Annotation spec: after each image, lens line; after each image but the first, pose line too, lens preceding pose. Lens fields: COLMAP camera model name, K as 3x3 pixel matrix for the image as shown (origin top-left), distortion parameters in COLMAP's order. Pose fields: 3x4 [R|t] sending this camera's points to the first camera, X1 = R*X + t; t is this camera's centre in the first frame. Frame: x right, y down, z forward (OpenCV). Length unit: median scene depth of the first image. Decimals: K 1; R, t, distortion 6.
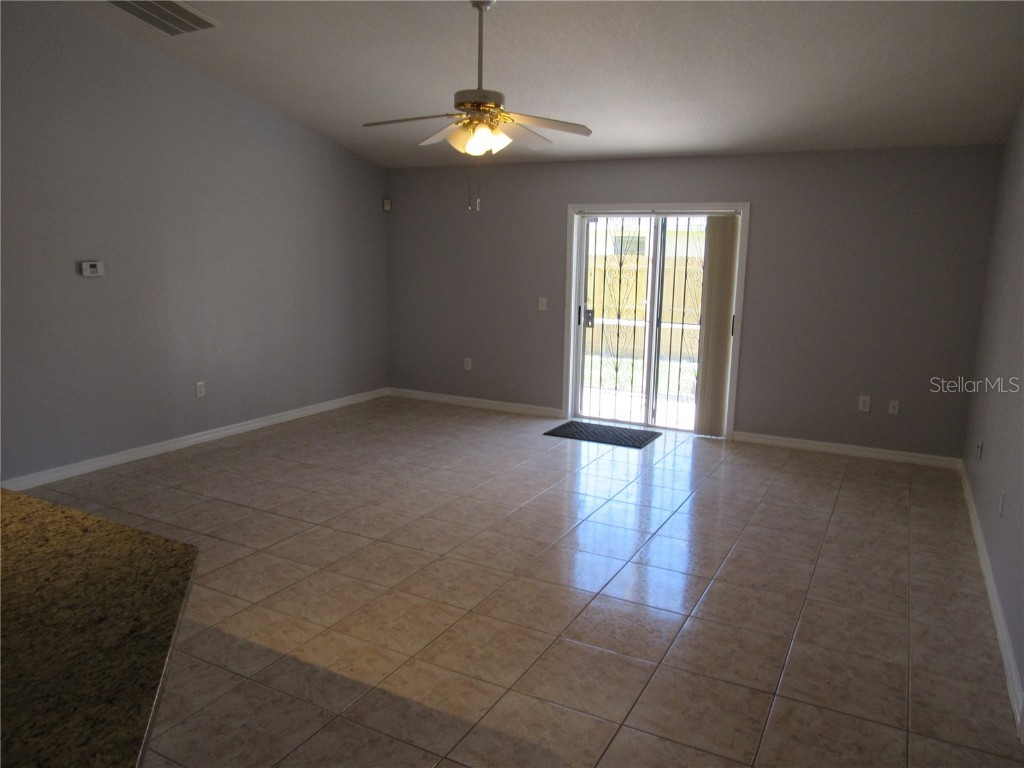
lens RADIAL K [[732.1, 0, 509.7], [0, 732.1, 379.5], [0, 0, 1]] dist [-0.030943, -0.008139]
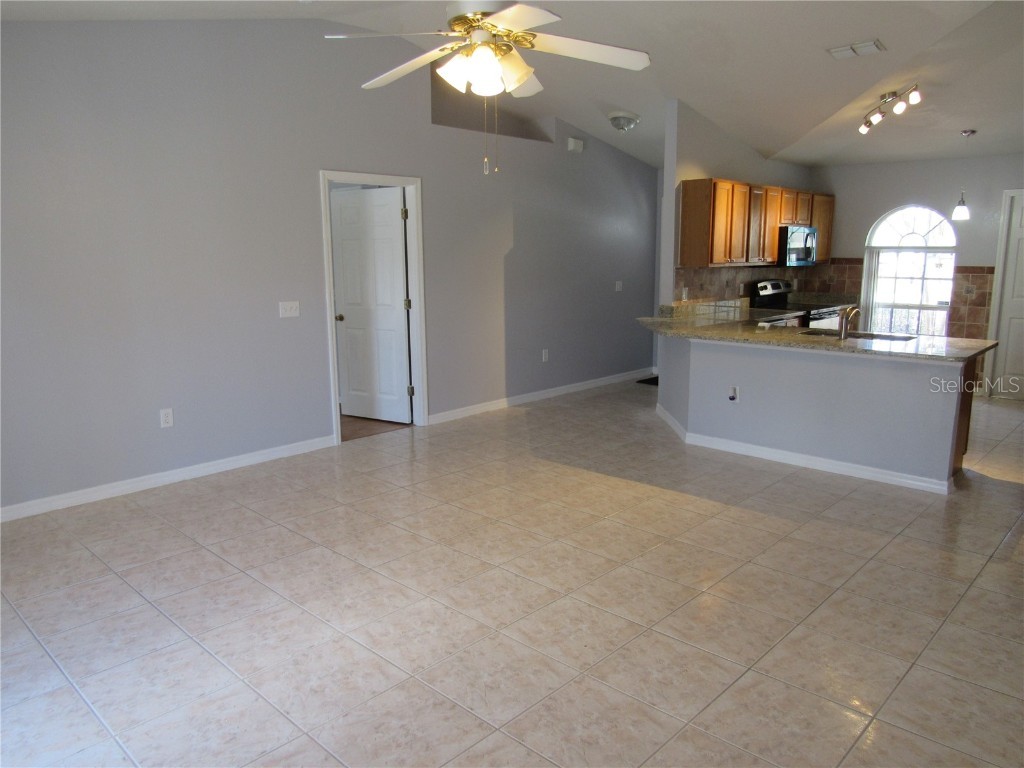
lens RADIAL K [[732.1, 0, 512.8], [0, 732.1, 387.7], [0, 0, 1]] dist [-0.030943, -0.008139]
pose [[-0.964230, -0.055304, 0.259233, -0.186315], [0.040059, 0.936355, 0.348761, -0.201987], [-0.262022, 0.346671, -0.900647, 1.211939]]
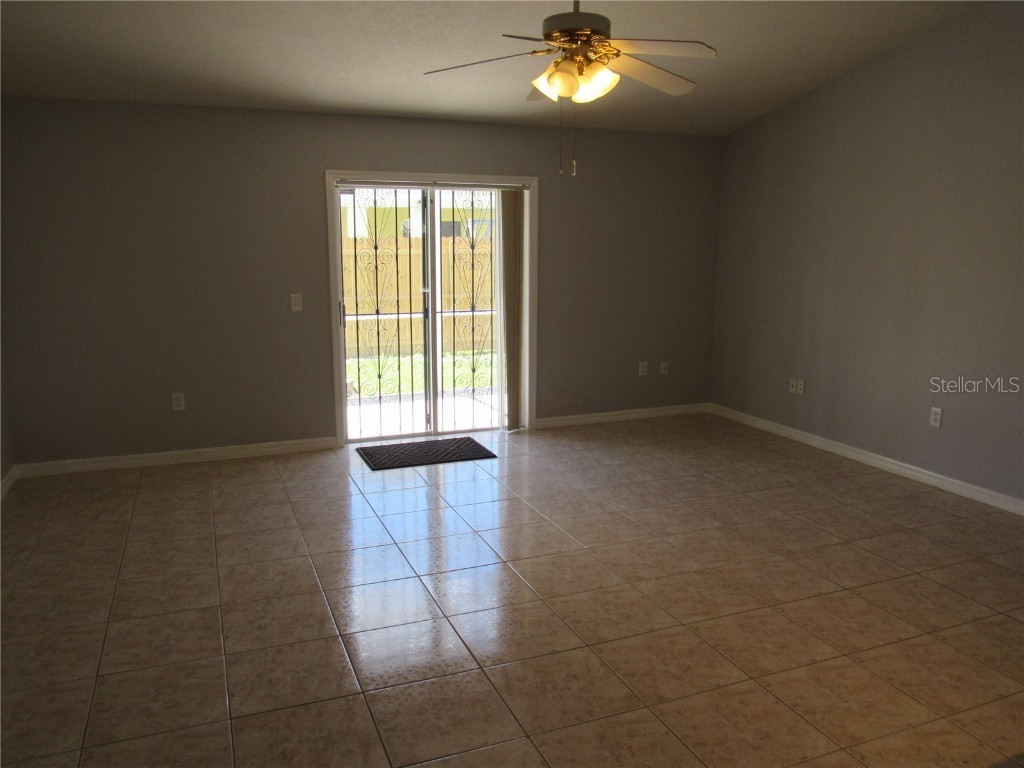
lens RADIAL K [[791.1, 0, 514.3], [0, 791.1, 386.1], [0, 0, 1]] dist [-0.034794, 0.001896]
pose [[0.638495, -0.157212, 0.753398, -0.522096], [0.141547, 0.986203, 0.085833, -0.069274], [-0.756498, 0.051837, 0.651939, 0.379039]]
